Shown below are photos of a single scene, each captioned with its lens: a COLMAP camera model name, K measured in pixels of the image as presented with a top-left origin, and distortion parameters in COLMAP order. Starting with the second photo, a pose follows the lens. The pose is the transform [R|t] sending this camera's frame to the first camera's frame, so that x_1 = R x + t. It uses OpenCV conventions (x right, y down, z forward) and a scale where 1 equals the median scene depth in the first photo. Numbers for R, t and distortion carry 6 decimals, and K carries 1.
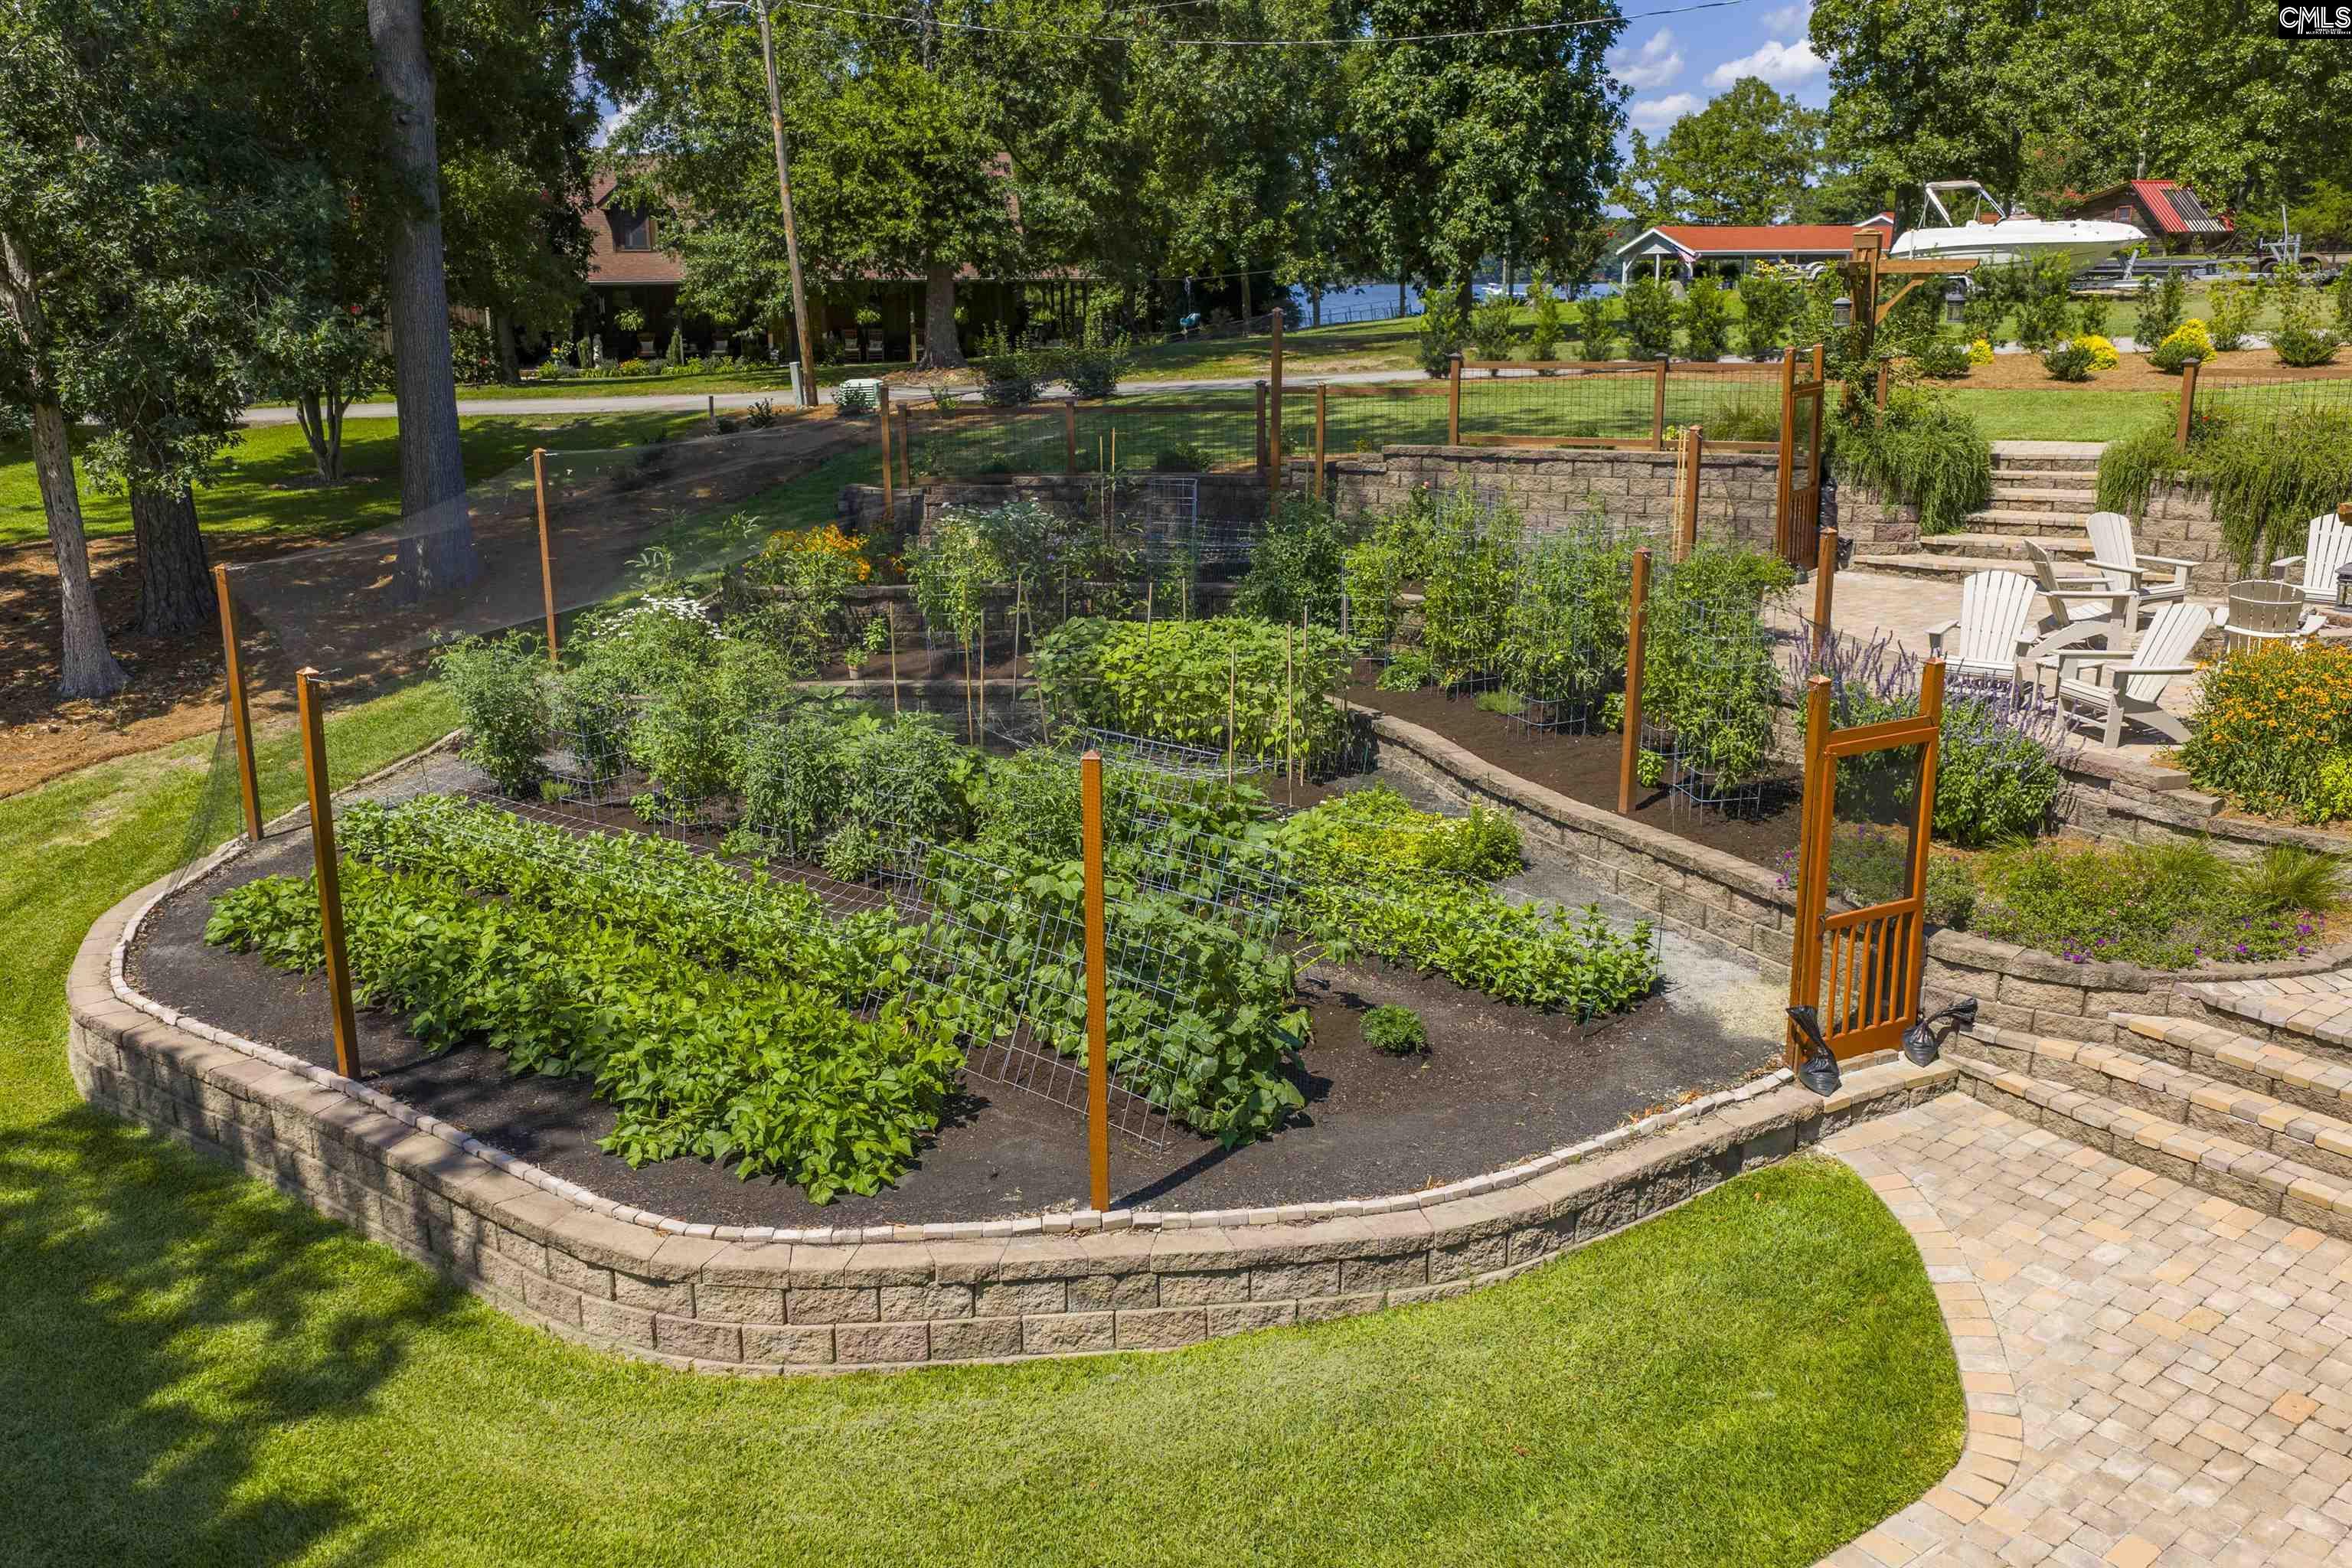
lens RADIAL K [[1993.5, 0, 1196.5], [0, 1993.5, 787.0], [0, 0, 1]] dist [0.008320, 0.002572]
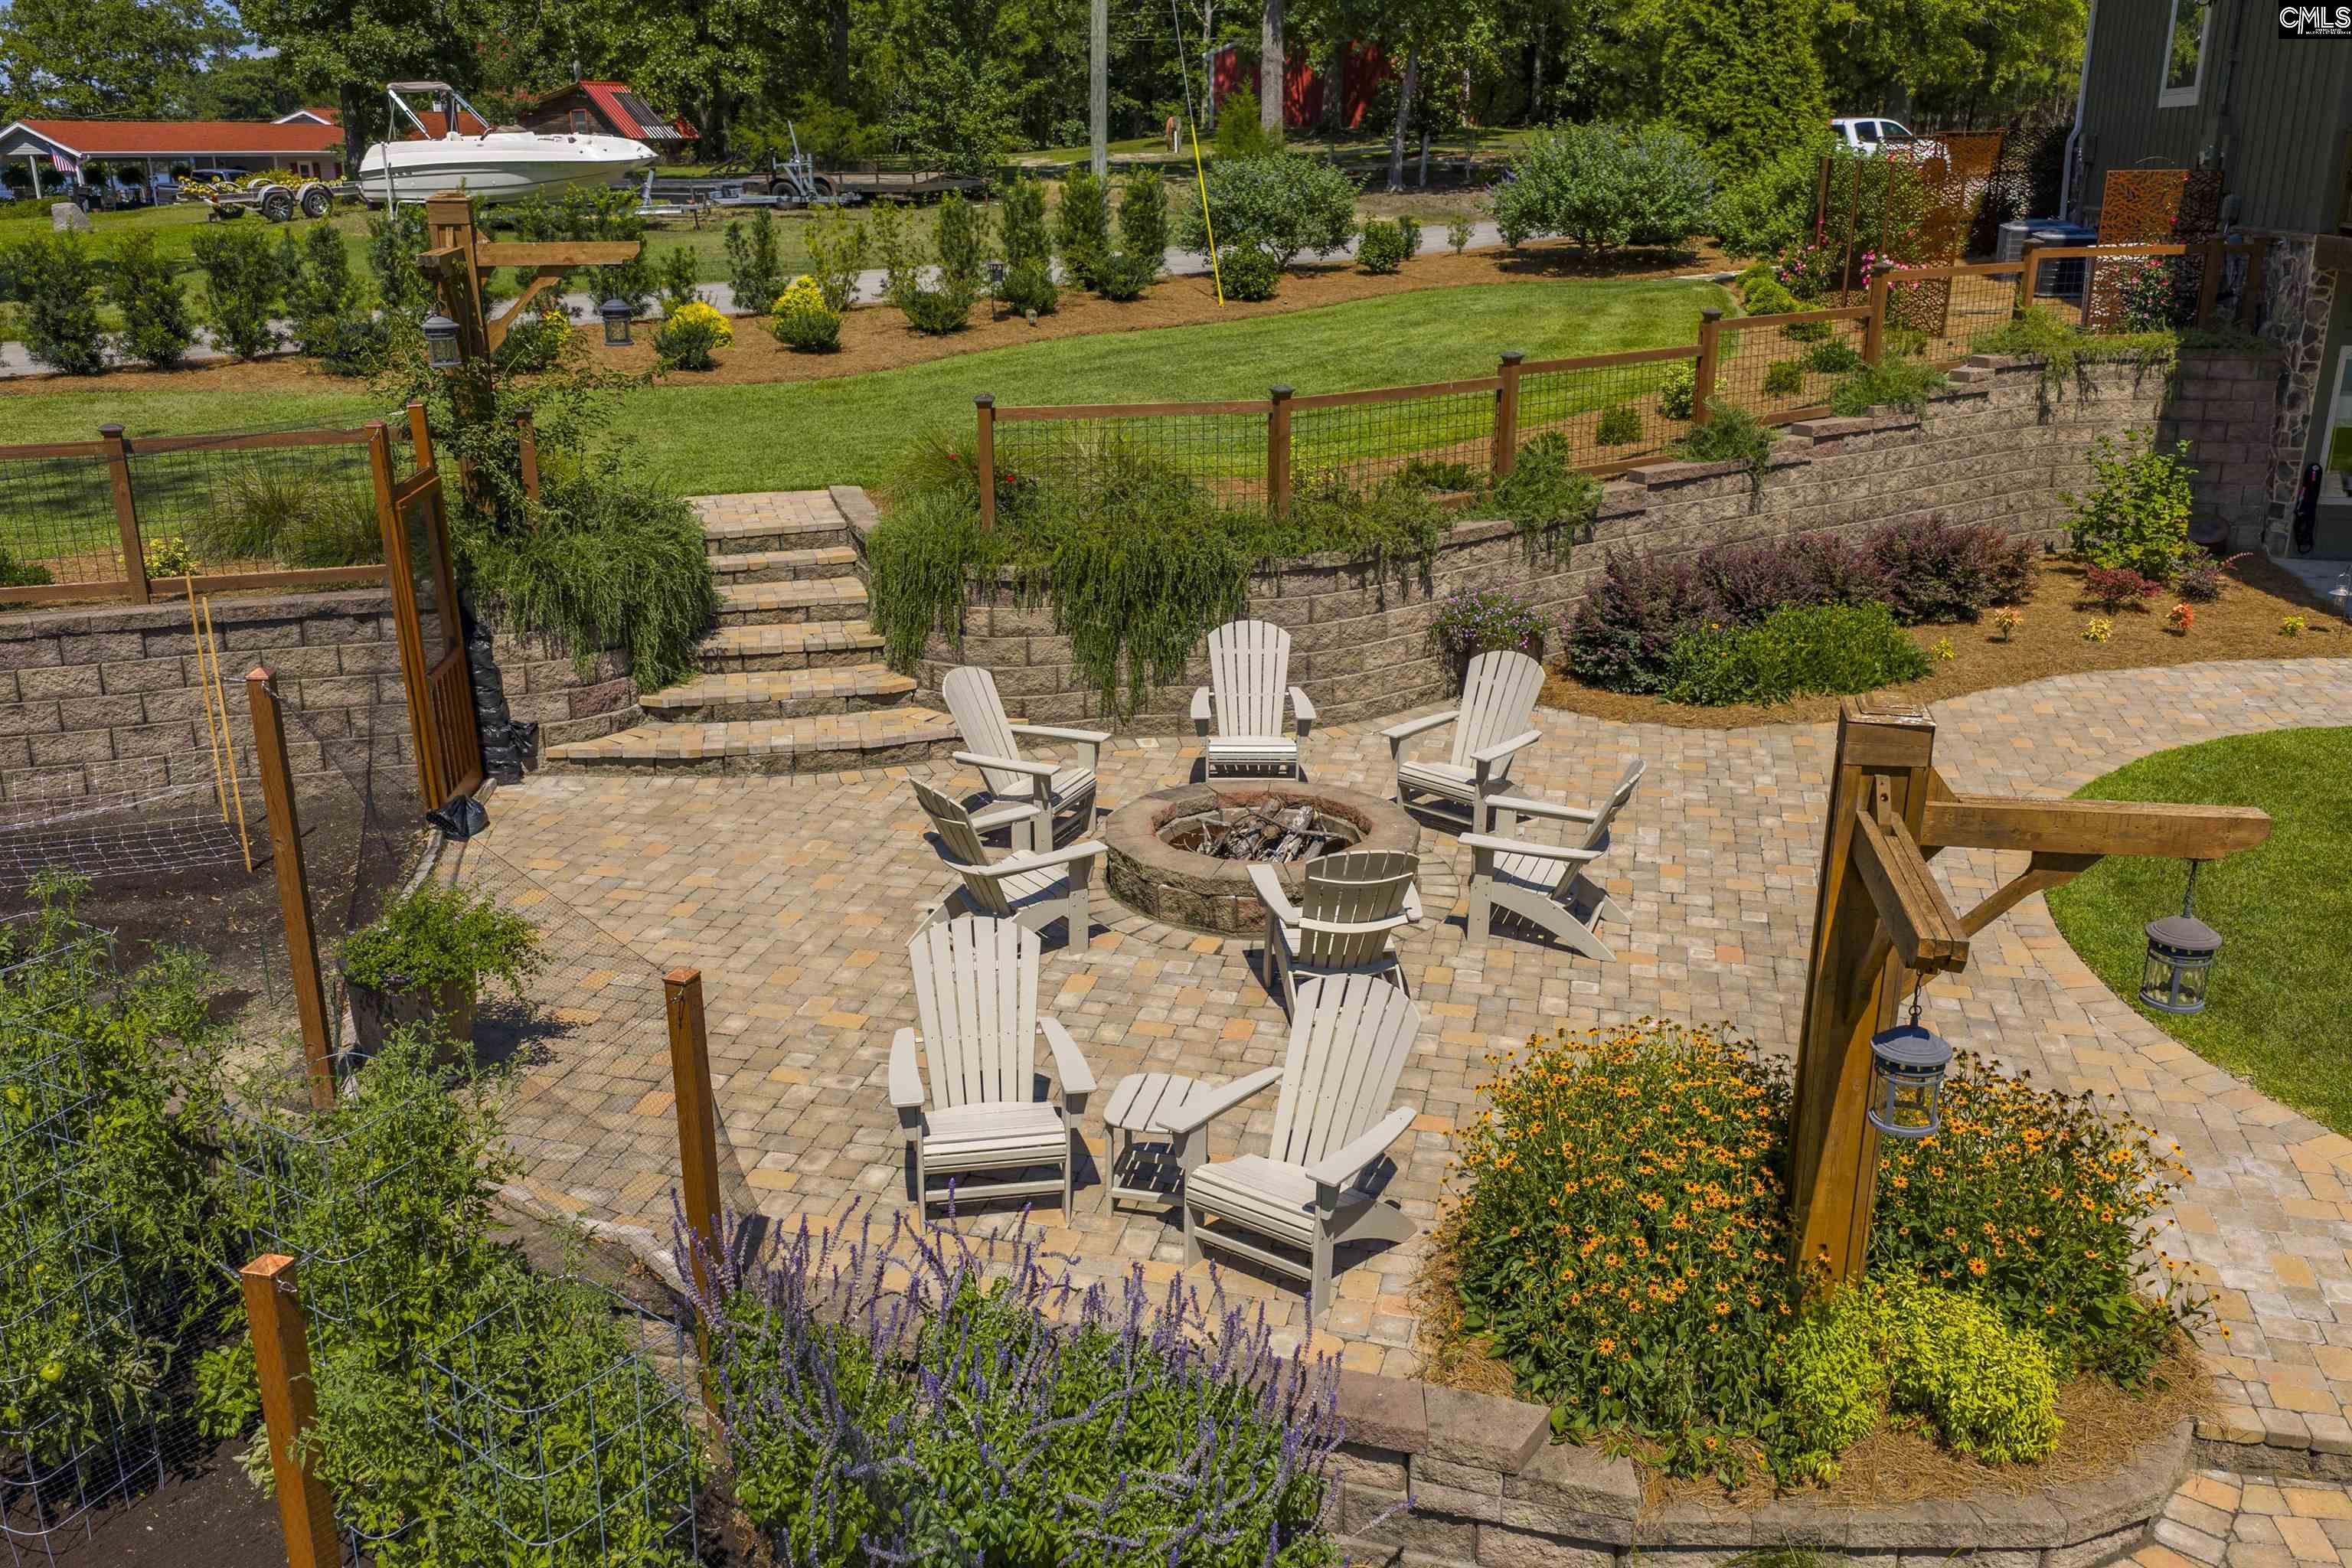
lens RADIAL K [[1953.3, 0, 1176.0], [0, 1953.3, 784.0], [0, 0, 1]] dist [0.004213, -0.011402]
pose [[0.744936, -0.200701, 0.636230, 0.094249], [0.164074, 0.979499, 0.116880, -0.140351], [-0.646645, 0.017321, 0.762594, 0.423947]]
